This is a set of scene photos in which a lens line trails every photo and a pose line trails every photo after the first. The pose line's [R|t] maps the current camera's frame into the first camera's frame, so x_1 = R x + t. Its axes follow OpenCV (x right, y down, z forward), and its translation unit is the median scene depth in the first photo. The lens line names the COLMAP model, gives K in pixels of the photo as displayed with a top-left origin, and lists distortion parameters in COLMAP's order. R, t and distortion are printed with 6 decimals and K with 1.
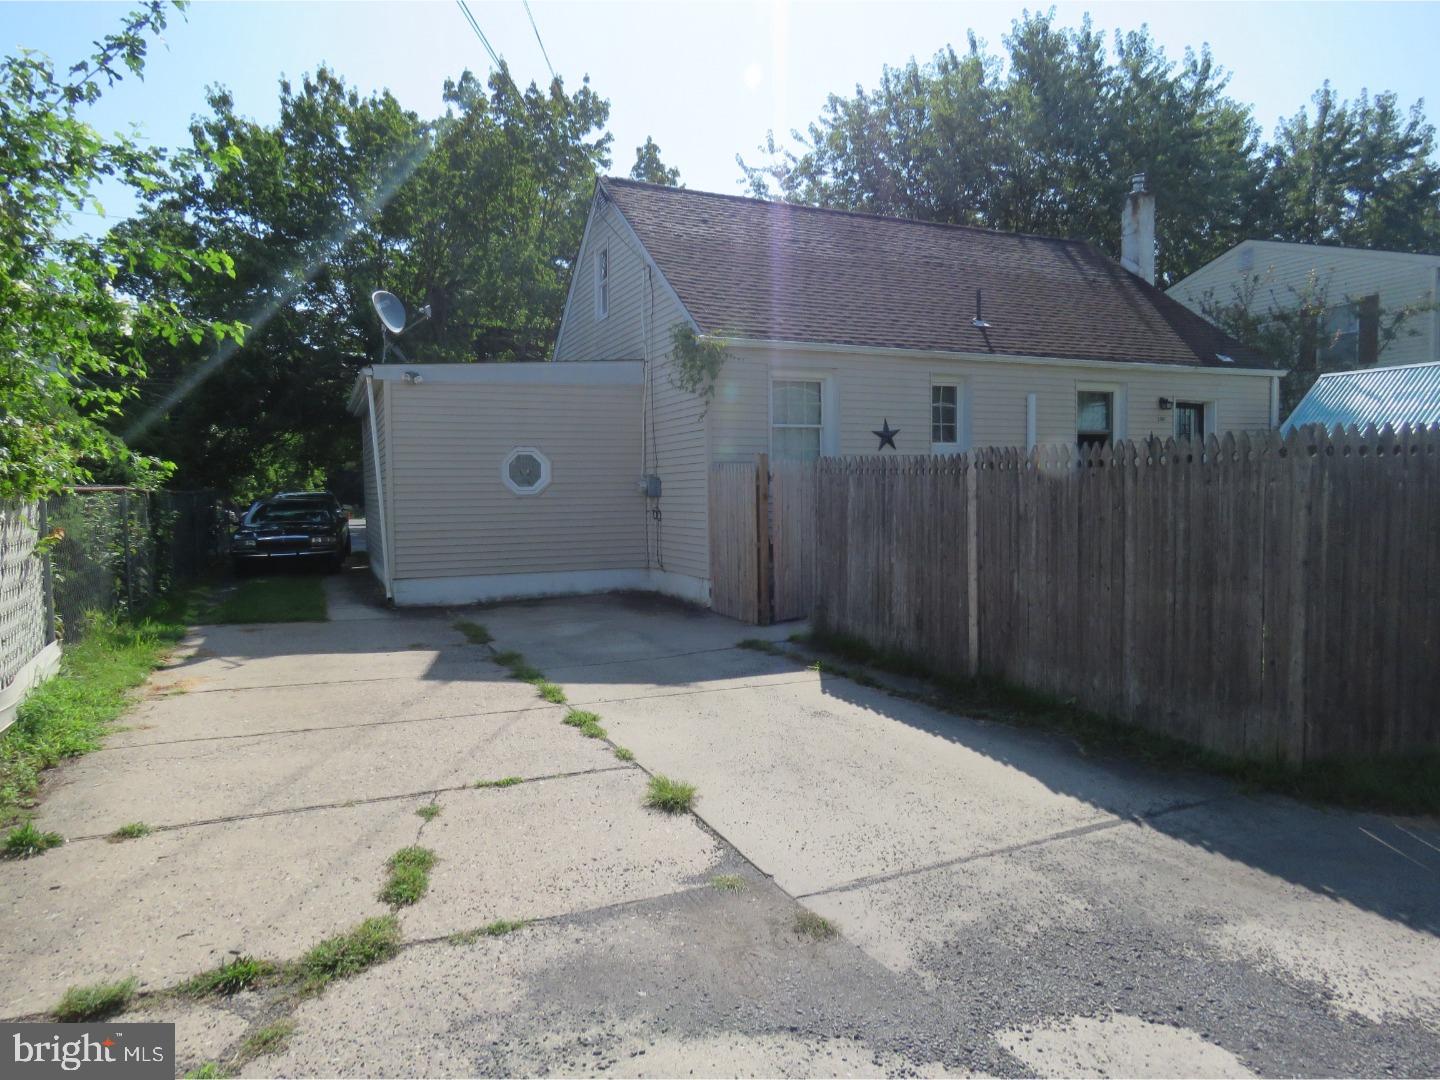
lens RADIAL K [[914.3, 0, 720.0], [0, 914.3, 540.0], [0, 0, 1]] dist [-0.007804, 0.003229]
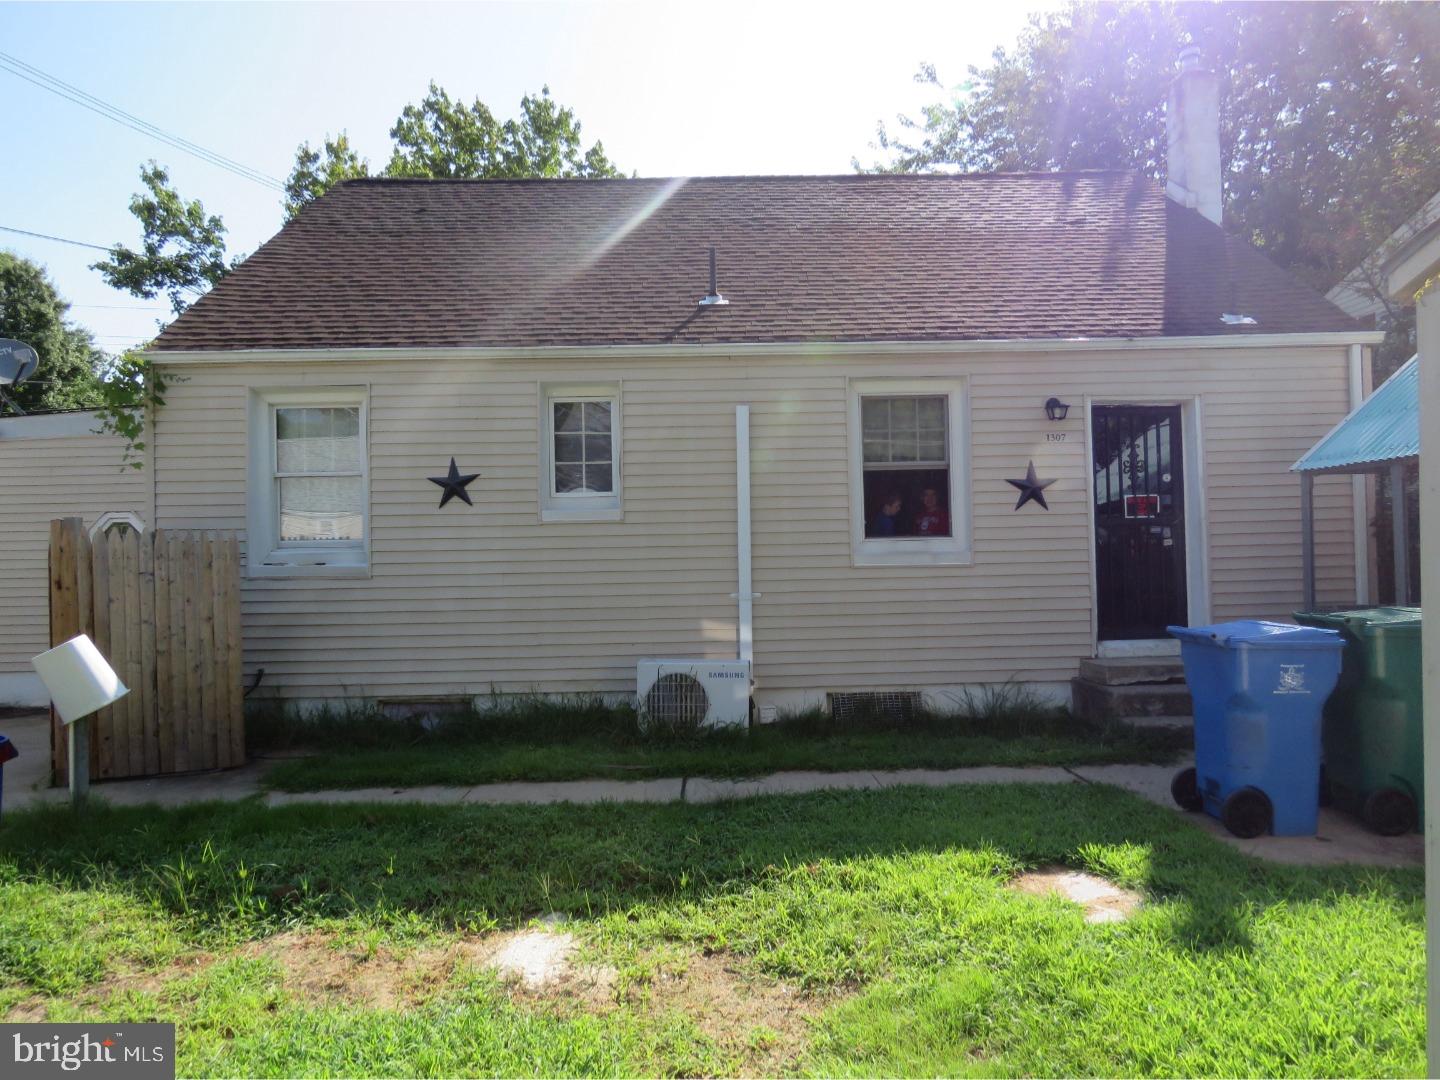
lens RADIAL K [[909.9, 0, 698.4], [0, 909.9, 539.8], [0, 0, 1]] dist [-0.013236, -0.002225]
pose [[0.914811, -0.005939, -0.403838, 0.401700], [-0.017378, 0.998387, -0.054049, -0.029768], [0.403507, 0.056463, 0.913233, 0.330991]]
